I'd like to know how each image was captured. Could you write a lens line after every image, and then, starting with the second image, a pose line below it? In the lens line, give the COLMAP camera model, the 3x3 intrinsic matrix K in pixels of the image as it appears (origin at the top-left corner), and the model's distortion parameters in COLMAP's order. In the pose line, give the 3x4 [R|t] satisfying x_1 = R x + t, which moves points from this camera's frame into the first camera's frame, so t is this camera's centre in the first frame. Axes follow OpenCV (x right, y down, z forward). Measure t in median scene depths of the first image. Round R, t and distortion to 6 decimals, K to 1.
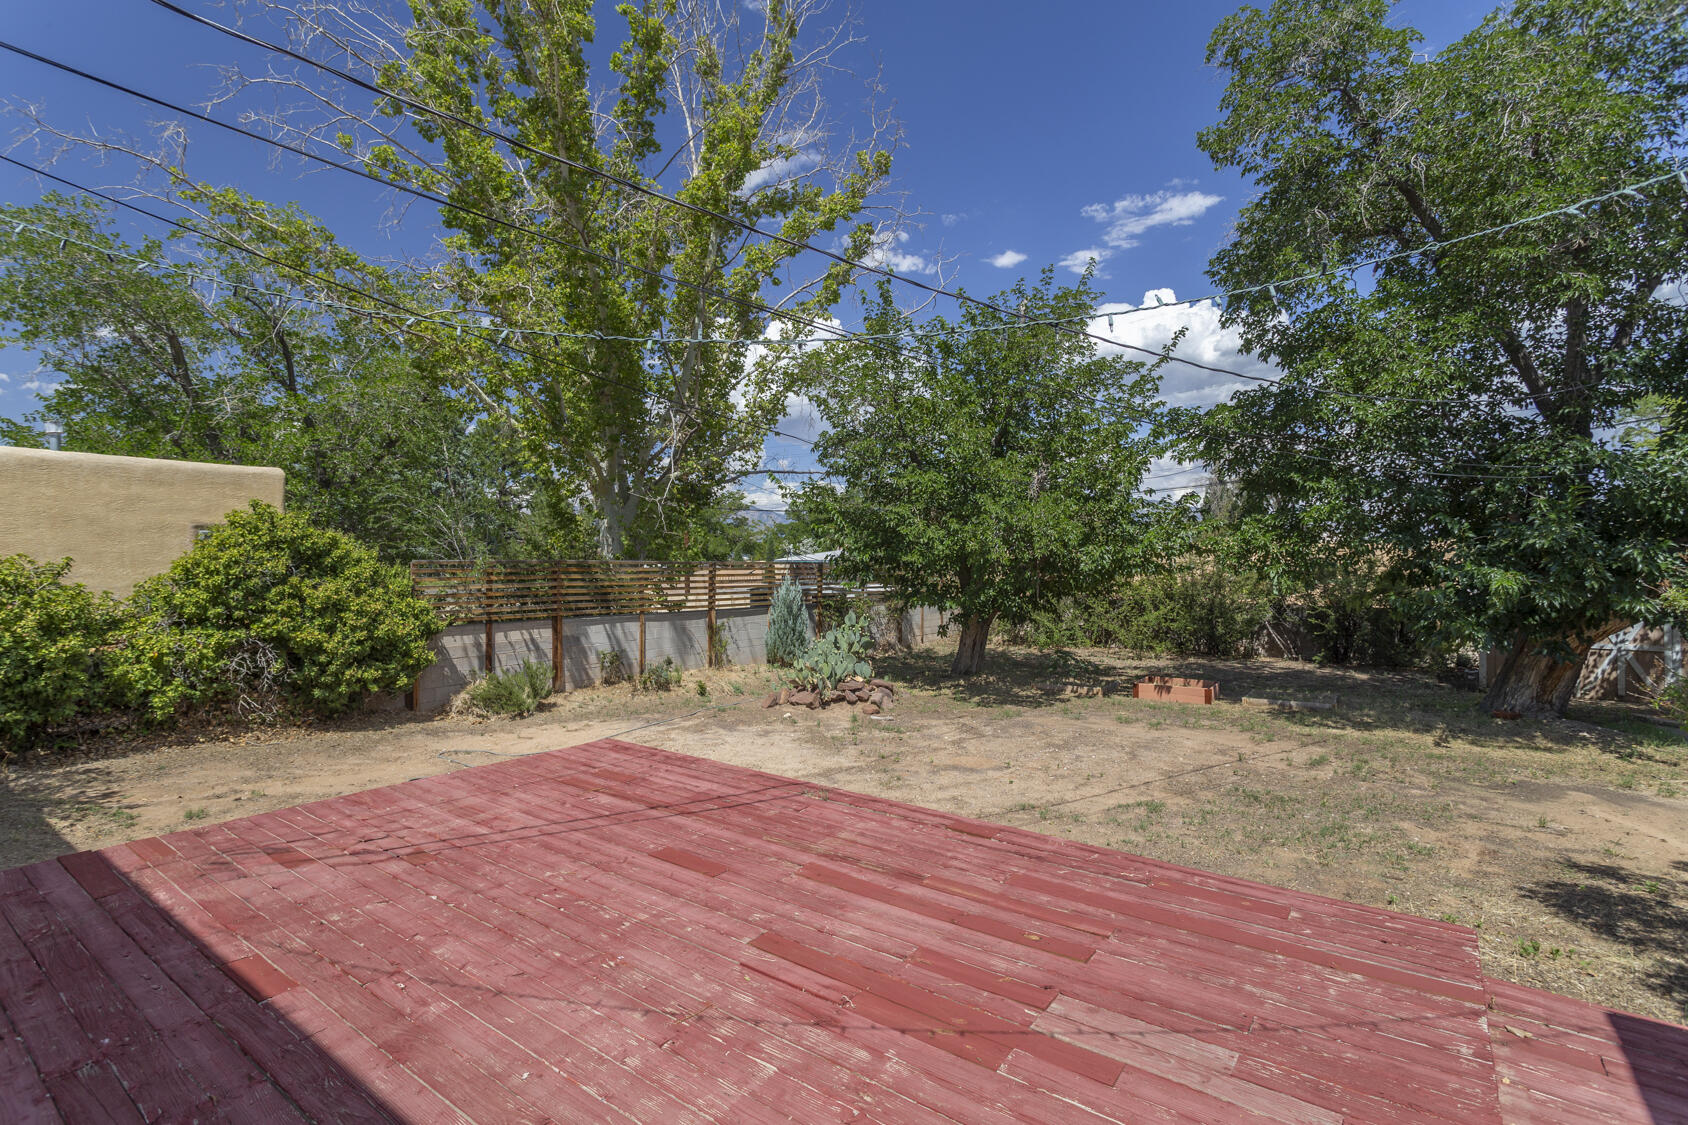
lens RADIAL K [[795.8, 0, 844.0], [0, 795.8, 562.5], [0, 0, 1]] dist [-0.000386, 0.006216]
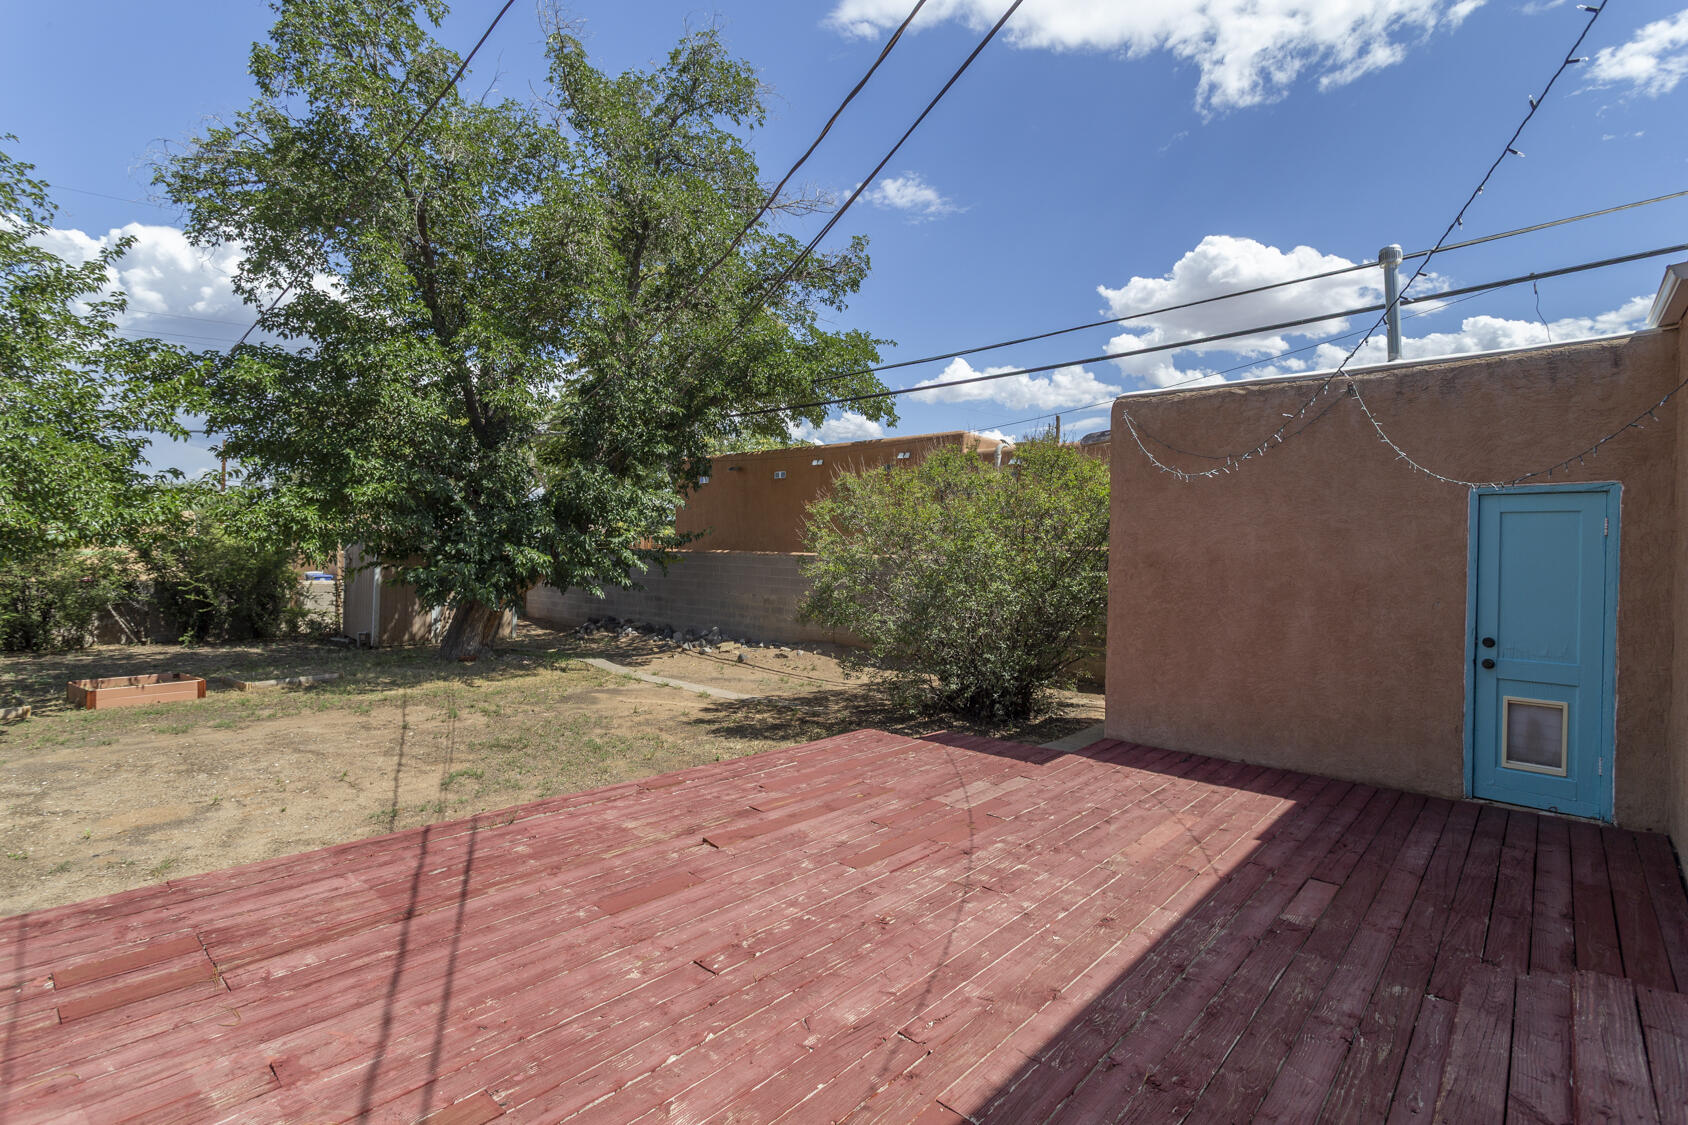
lens RADIAL K [[795.8, 0, 844.0], [0, 795.8, 562.5], [0, 0, 1]] dist [-0.000386, 0.006216]
pose [[0.086846, -0.009885, 0.996173, -0.857146], [-0.027834, 0.999536, 0.012345, 0.006295], [-0.995833, -0.028800, 0.086531, 0.615612]]
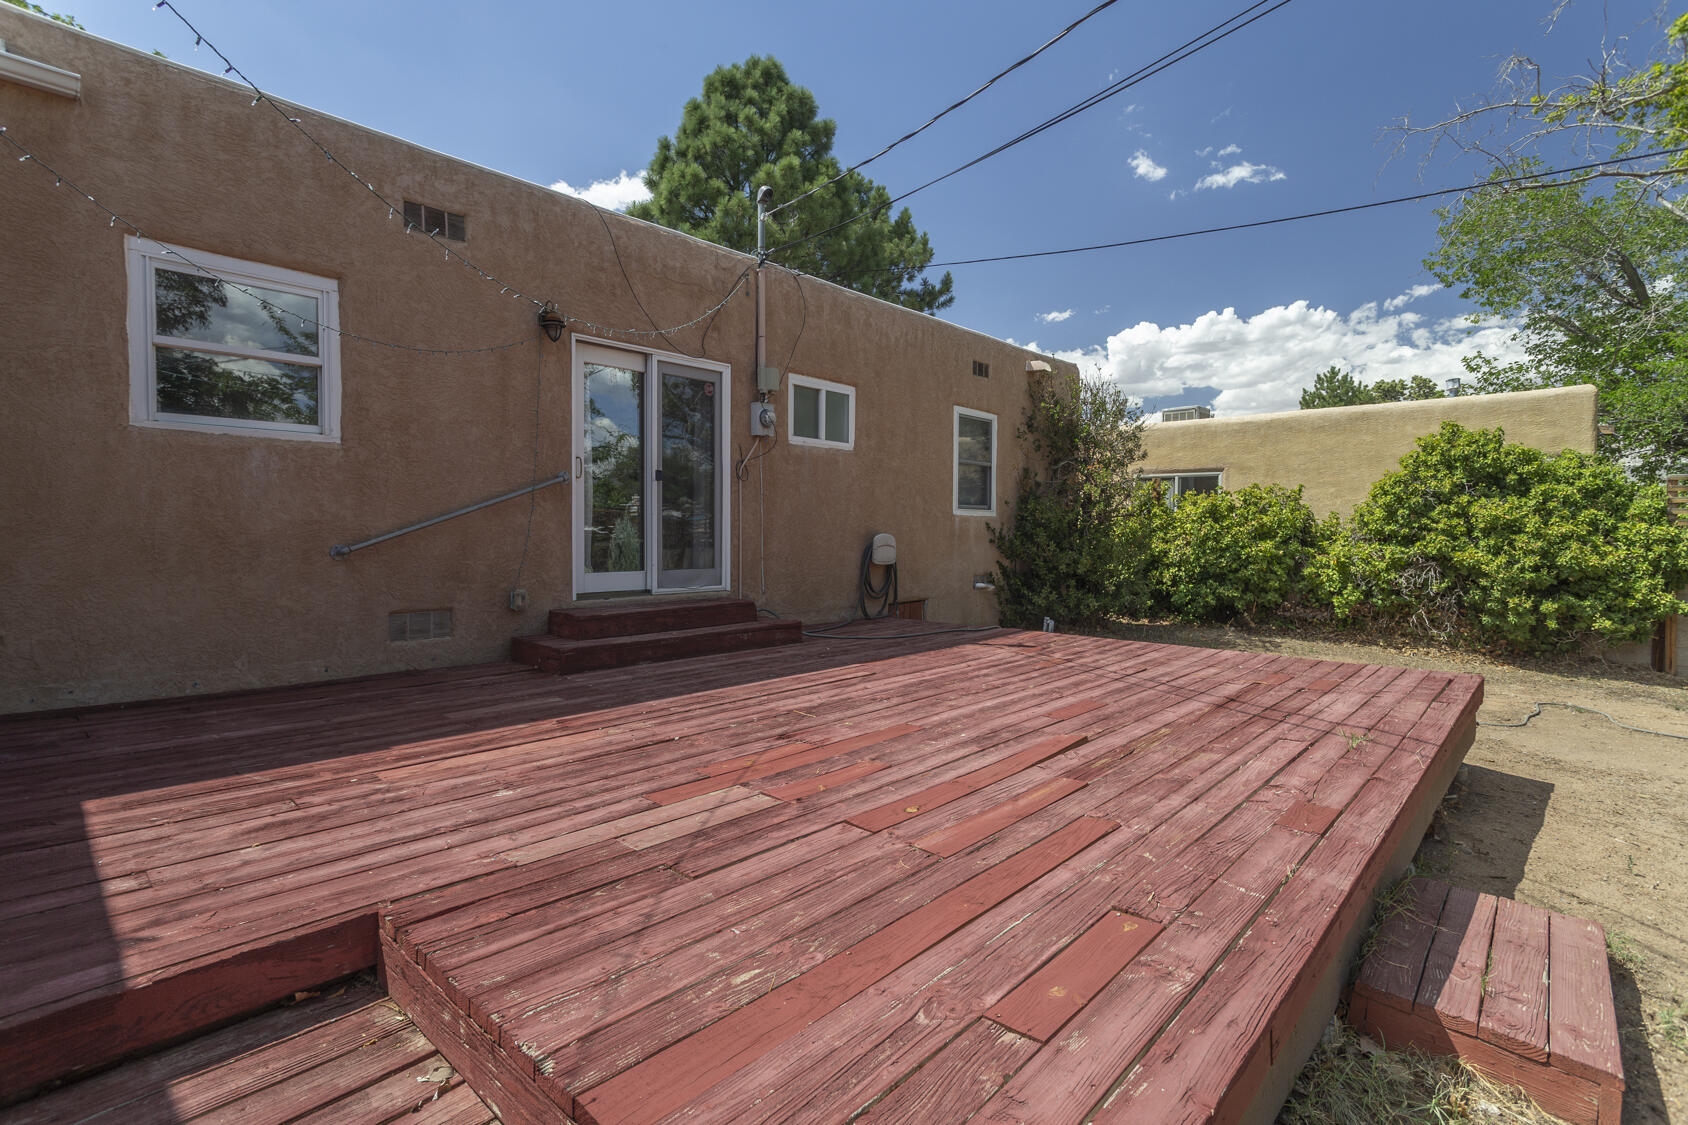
lens RADIAL K [[795.8, 0, 844.0], [0, 795.8, 562.5], [0, 0, 1]] dist [-0.000386, 0.006216]
pose [[-0.096097, 0.040092, -0.994564, 0.699369], [-0.004694, 0.999159, 0.040730, 0.125187], [0.995361, 0.008583, -0.095828, 0.675462]]
